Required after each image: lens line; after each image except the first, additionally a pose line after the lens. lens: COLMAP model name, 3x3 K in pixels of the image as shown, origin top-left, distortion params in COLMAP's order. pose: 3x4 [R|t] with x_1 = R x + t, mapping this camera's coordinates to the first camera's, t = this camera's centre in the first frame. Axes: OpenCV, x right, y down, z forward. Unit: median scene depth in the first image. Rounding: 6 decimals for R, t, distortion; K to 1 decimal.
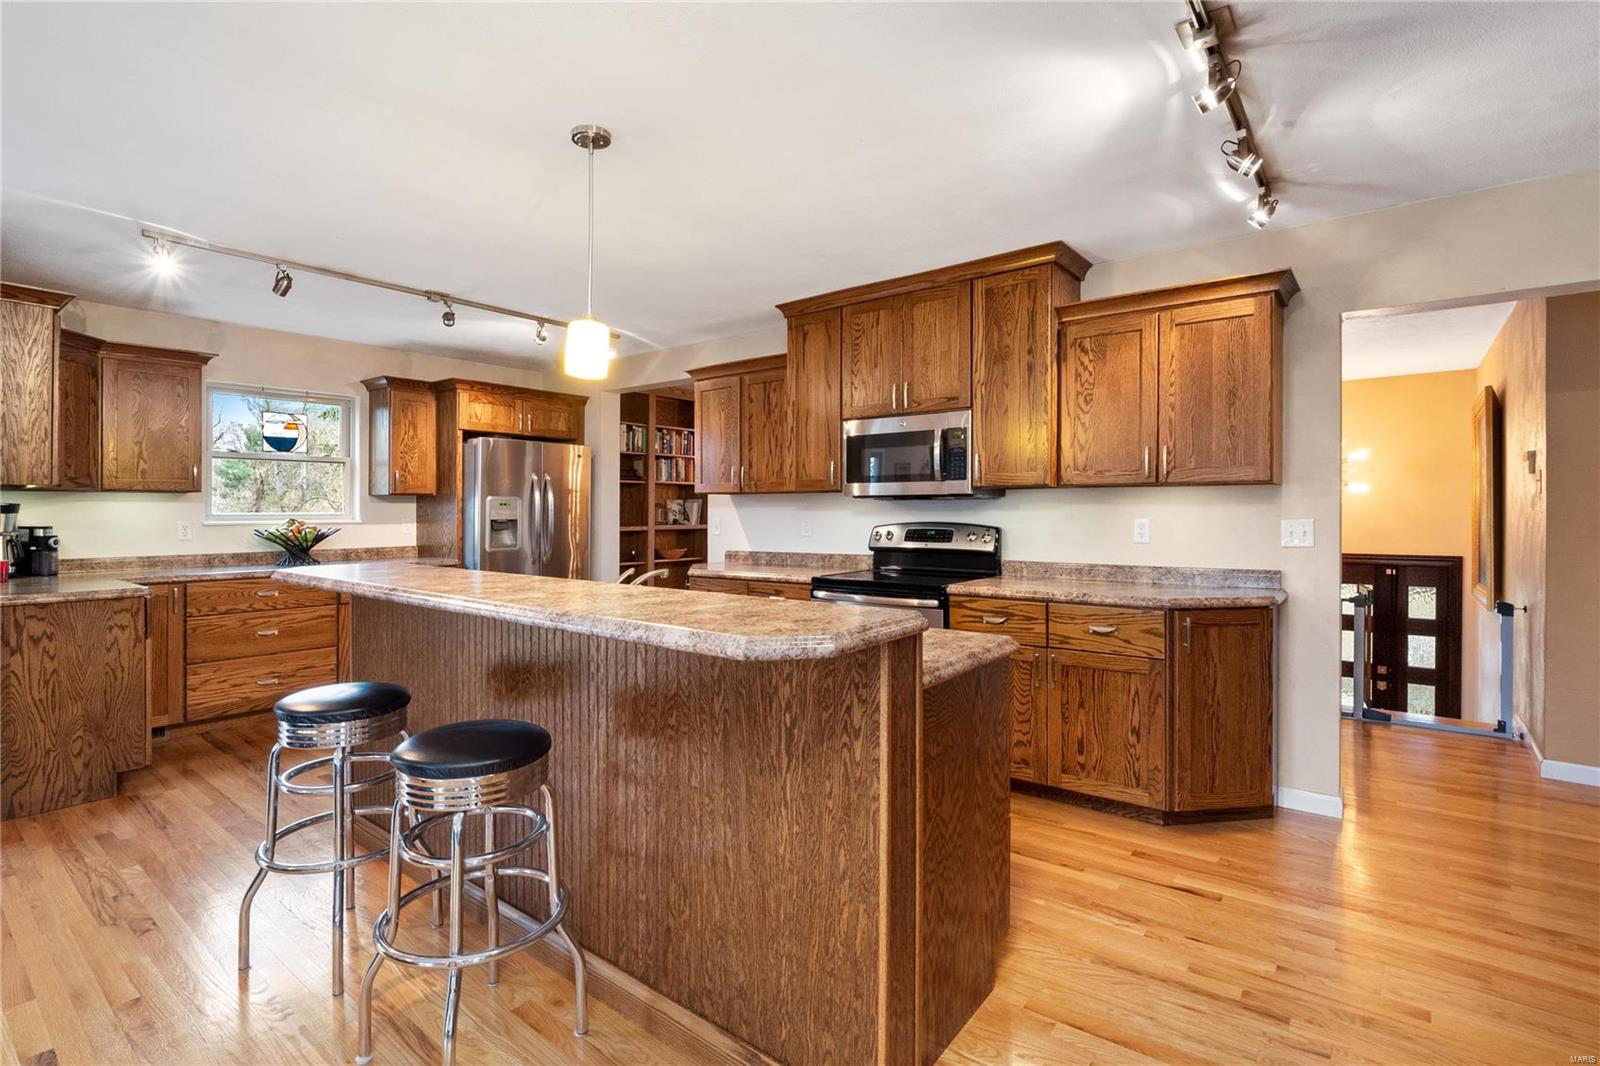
lens RADIAL K [[749.9, 0, 803.7], [0, 749.9, 517.7], [0, 0, 1]] dist [-0.003076, -0.000012]
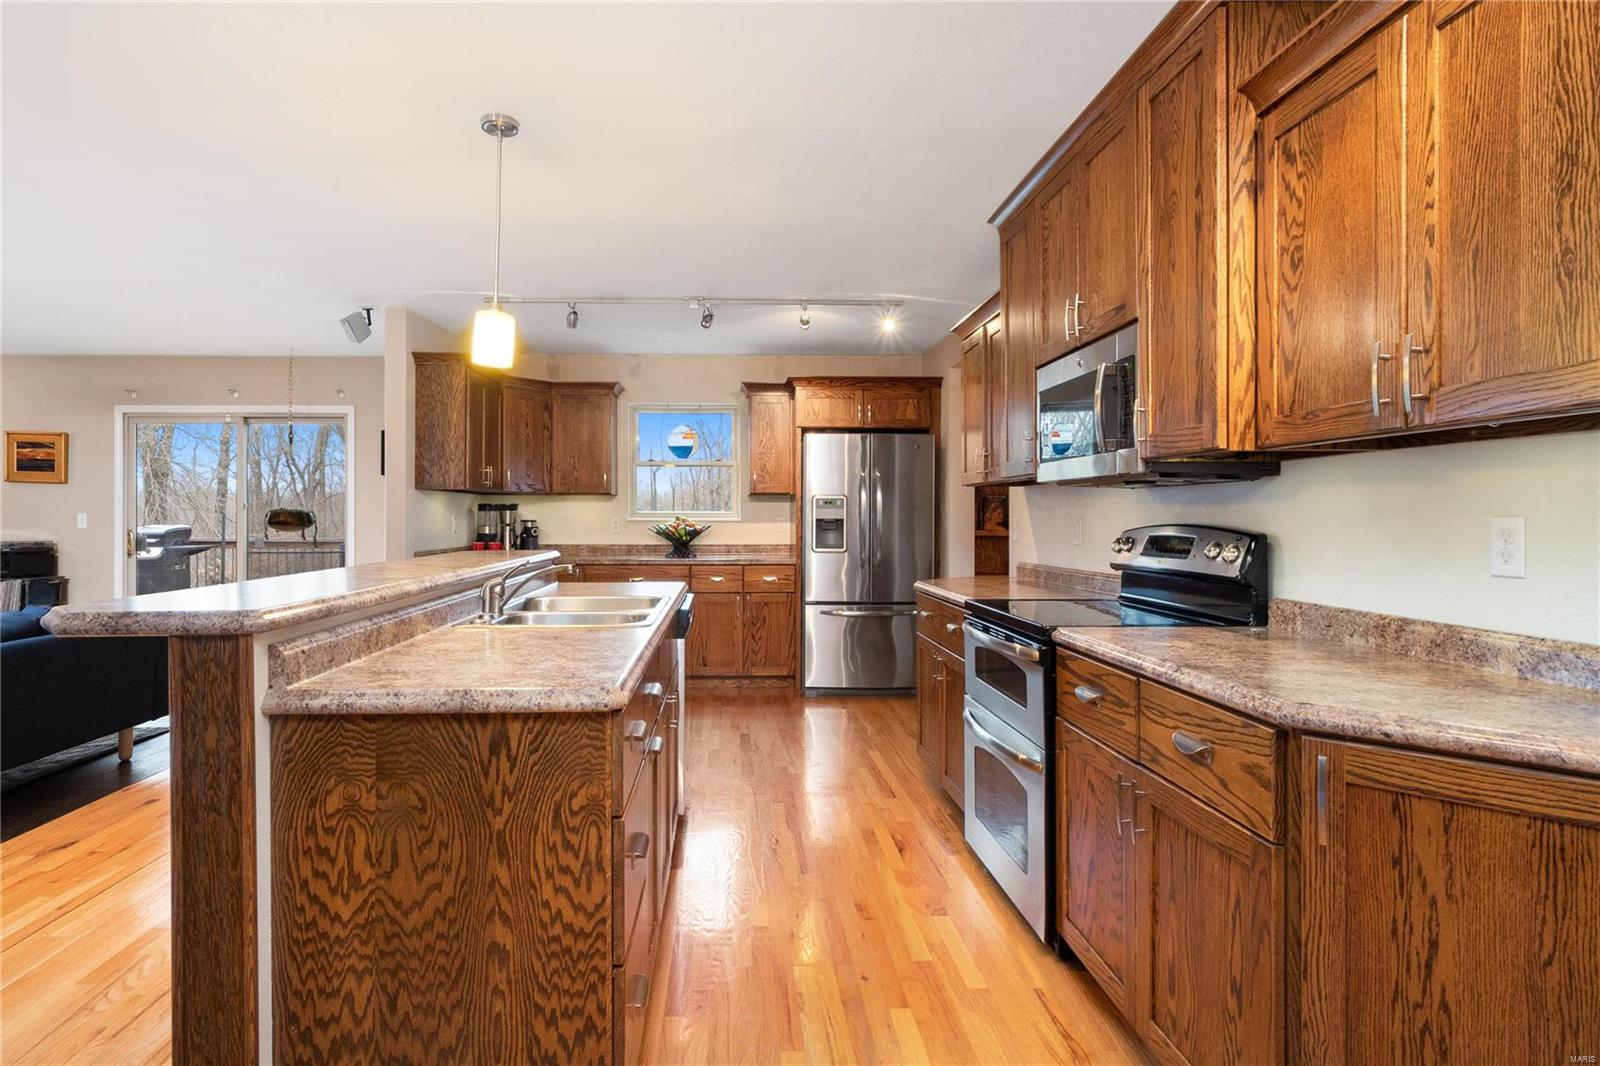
lens RADIAL K [[840.7, 0, 728.9], [0, 840.7, 523.2], [0, 0, 1]] dist [-0.001576, 0.000622]
pose [[0.620281, 0.010957, -0.784303, 0.567676], [-0.012669, 0.999912, 0.003951, 0.008434], [0.784277, 0.007485, 0.620365, 0.396346]]
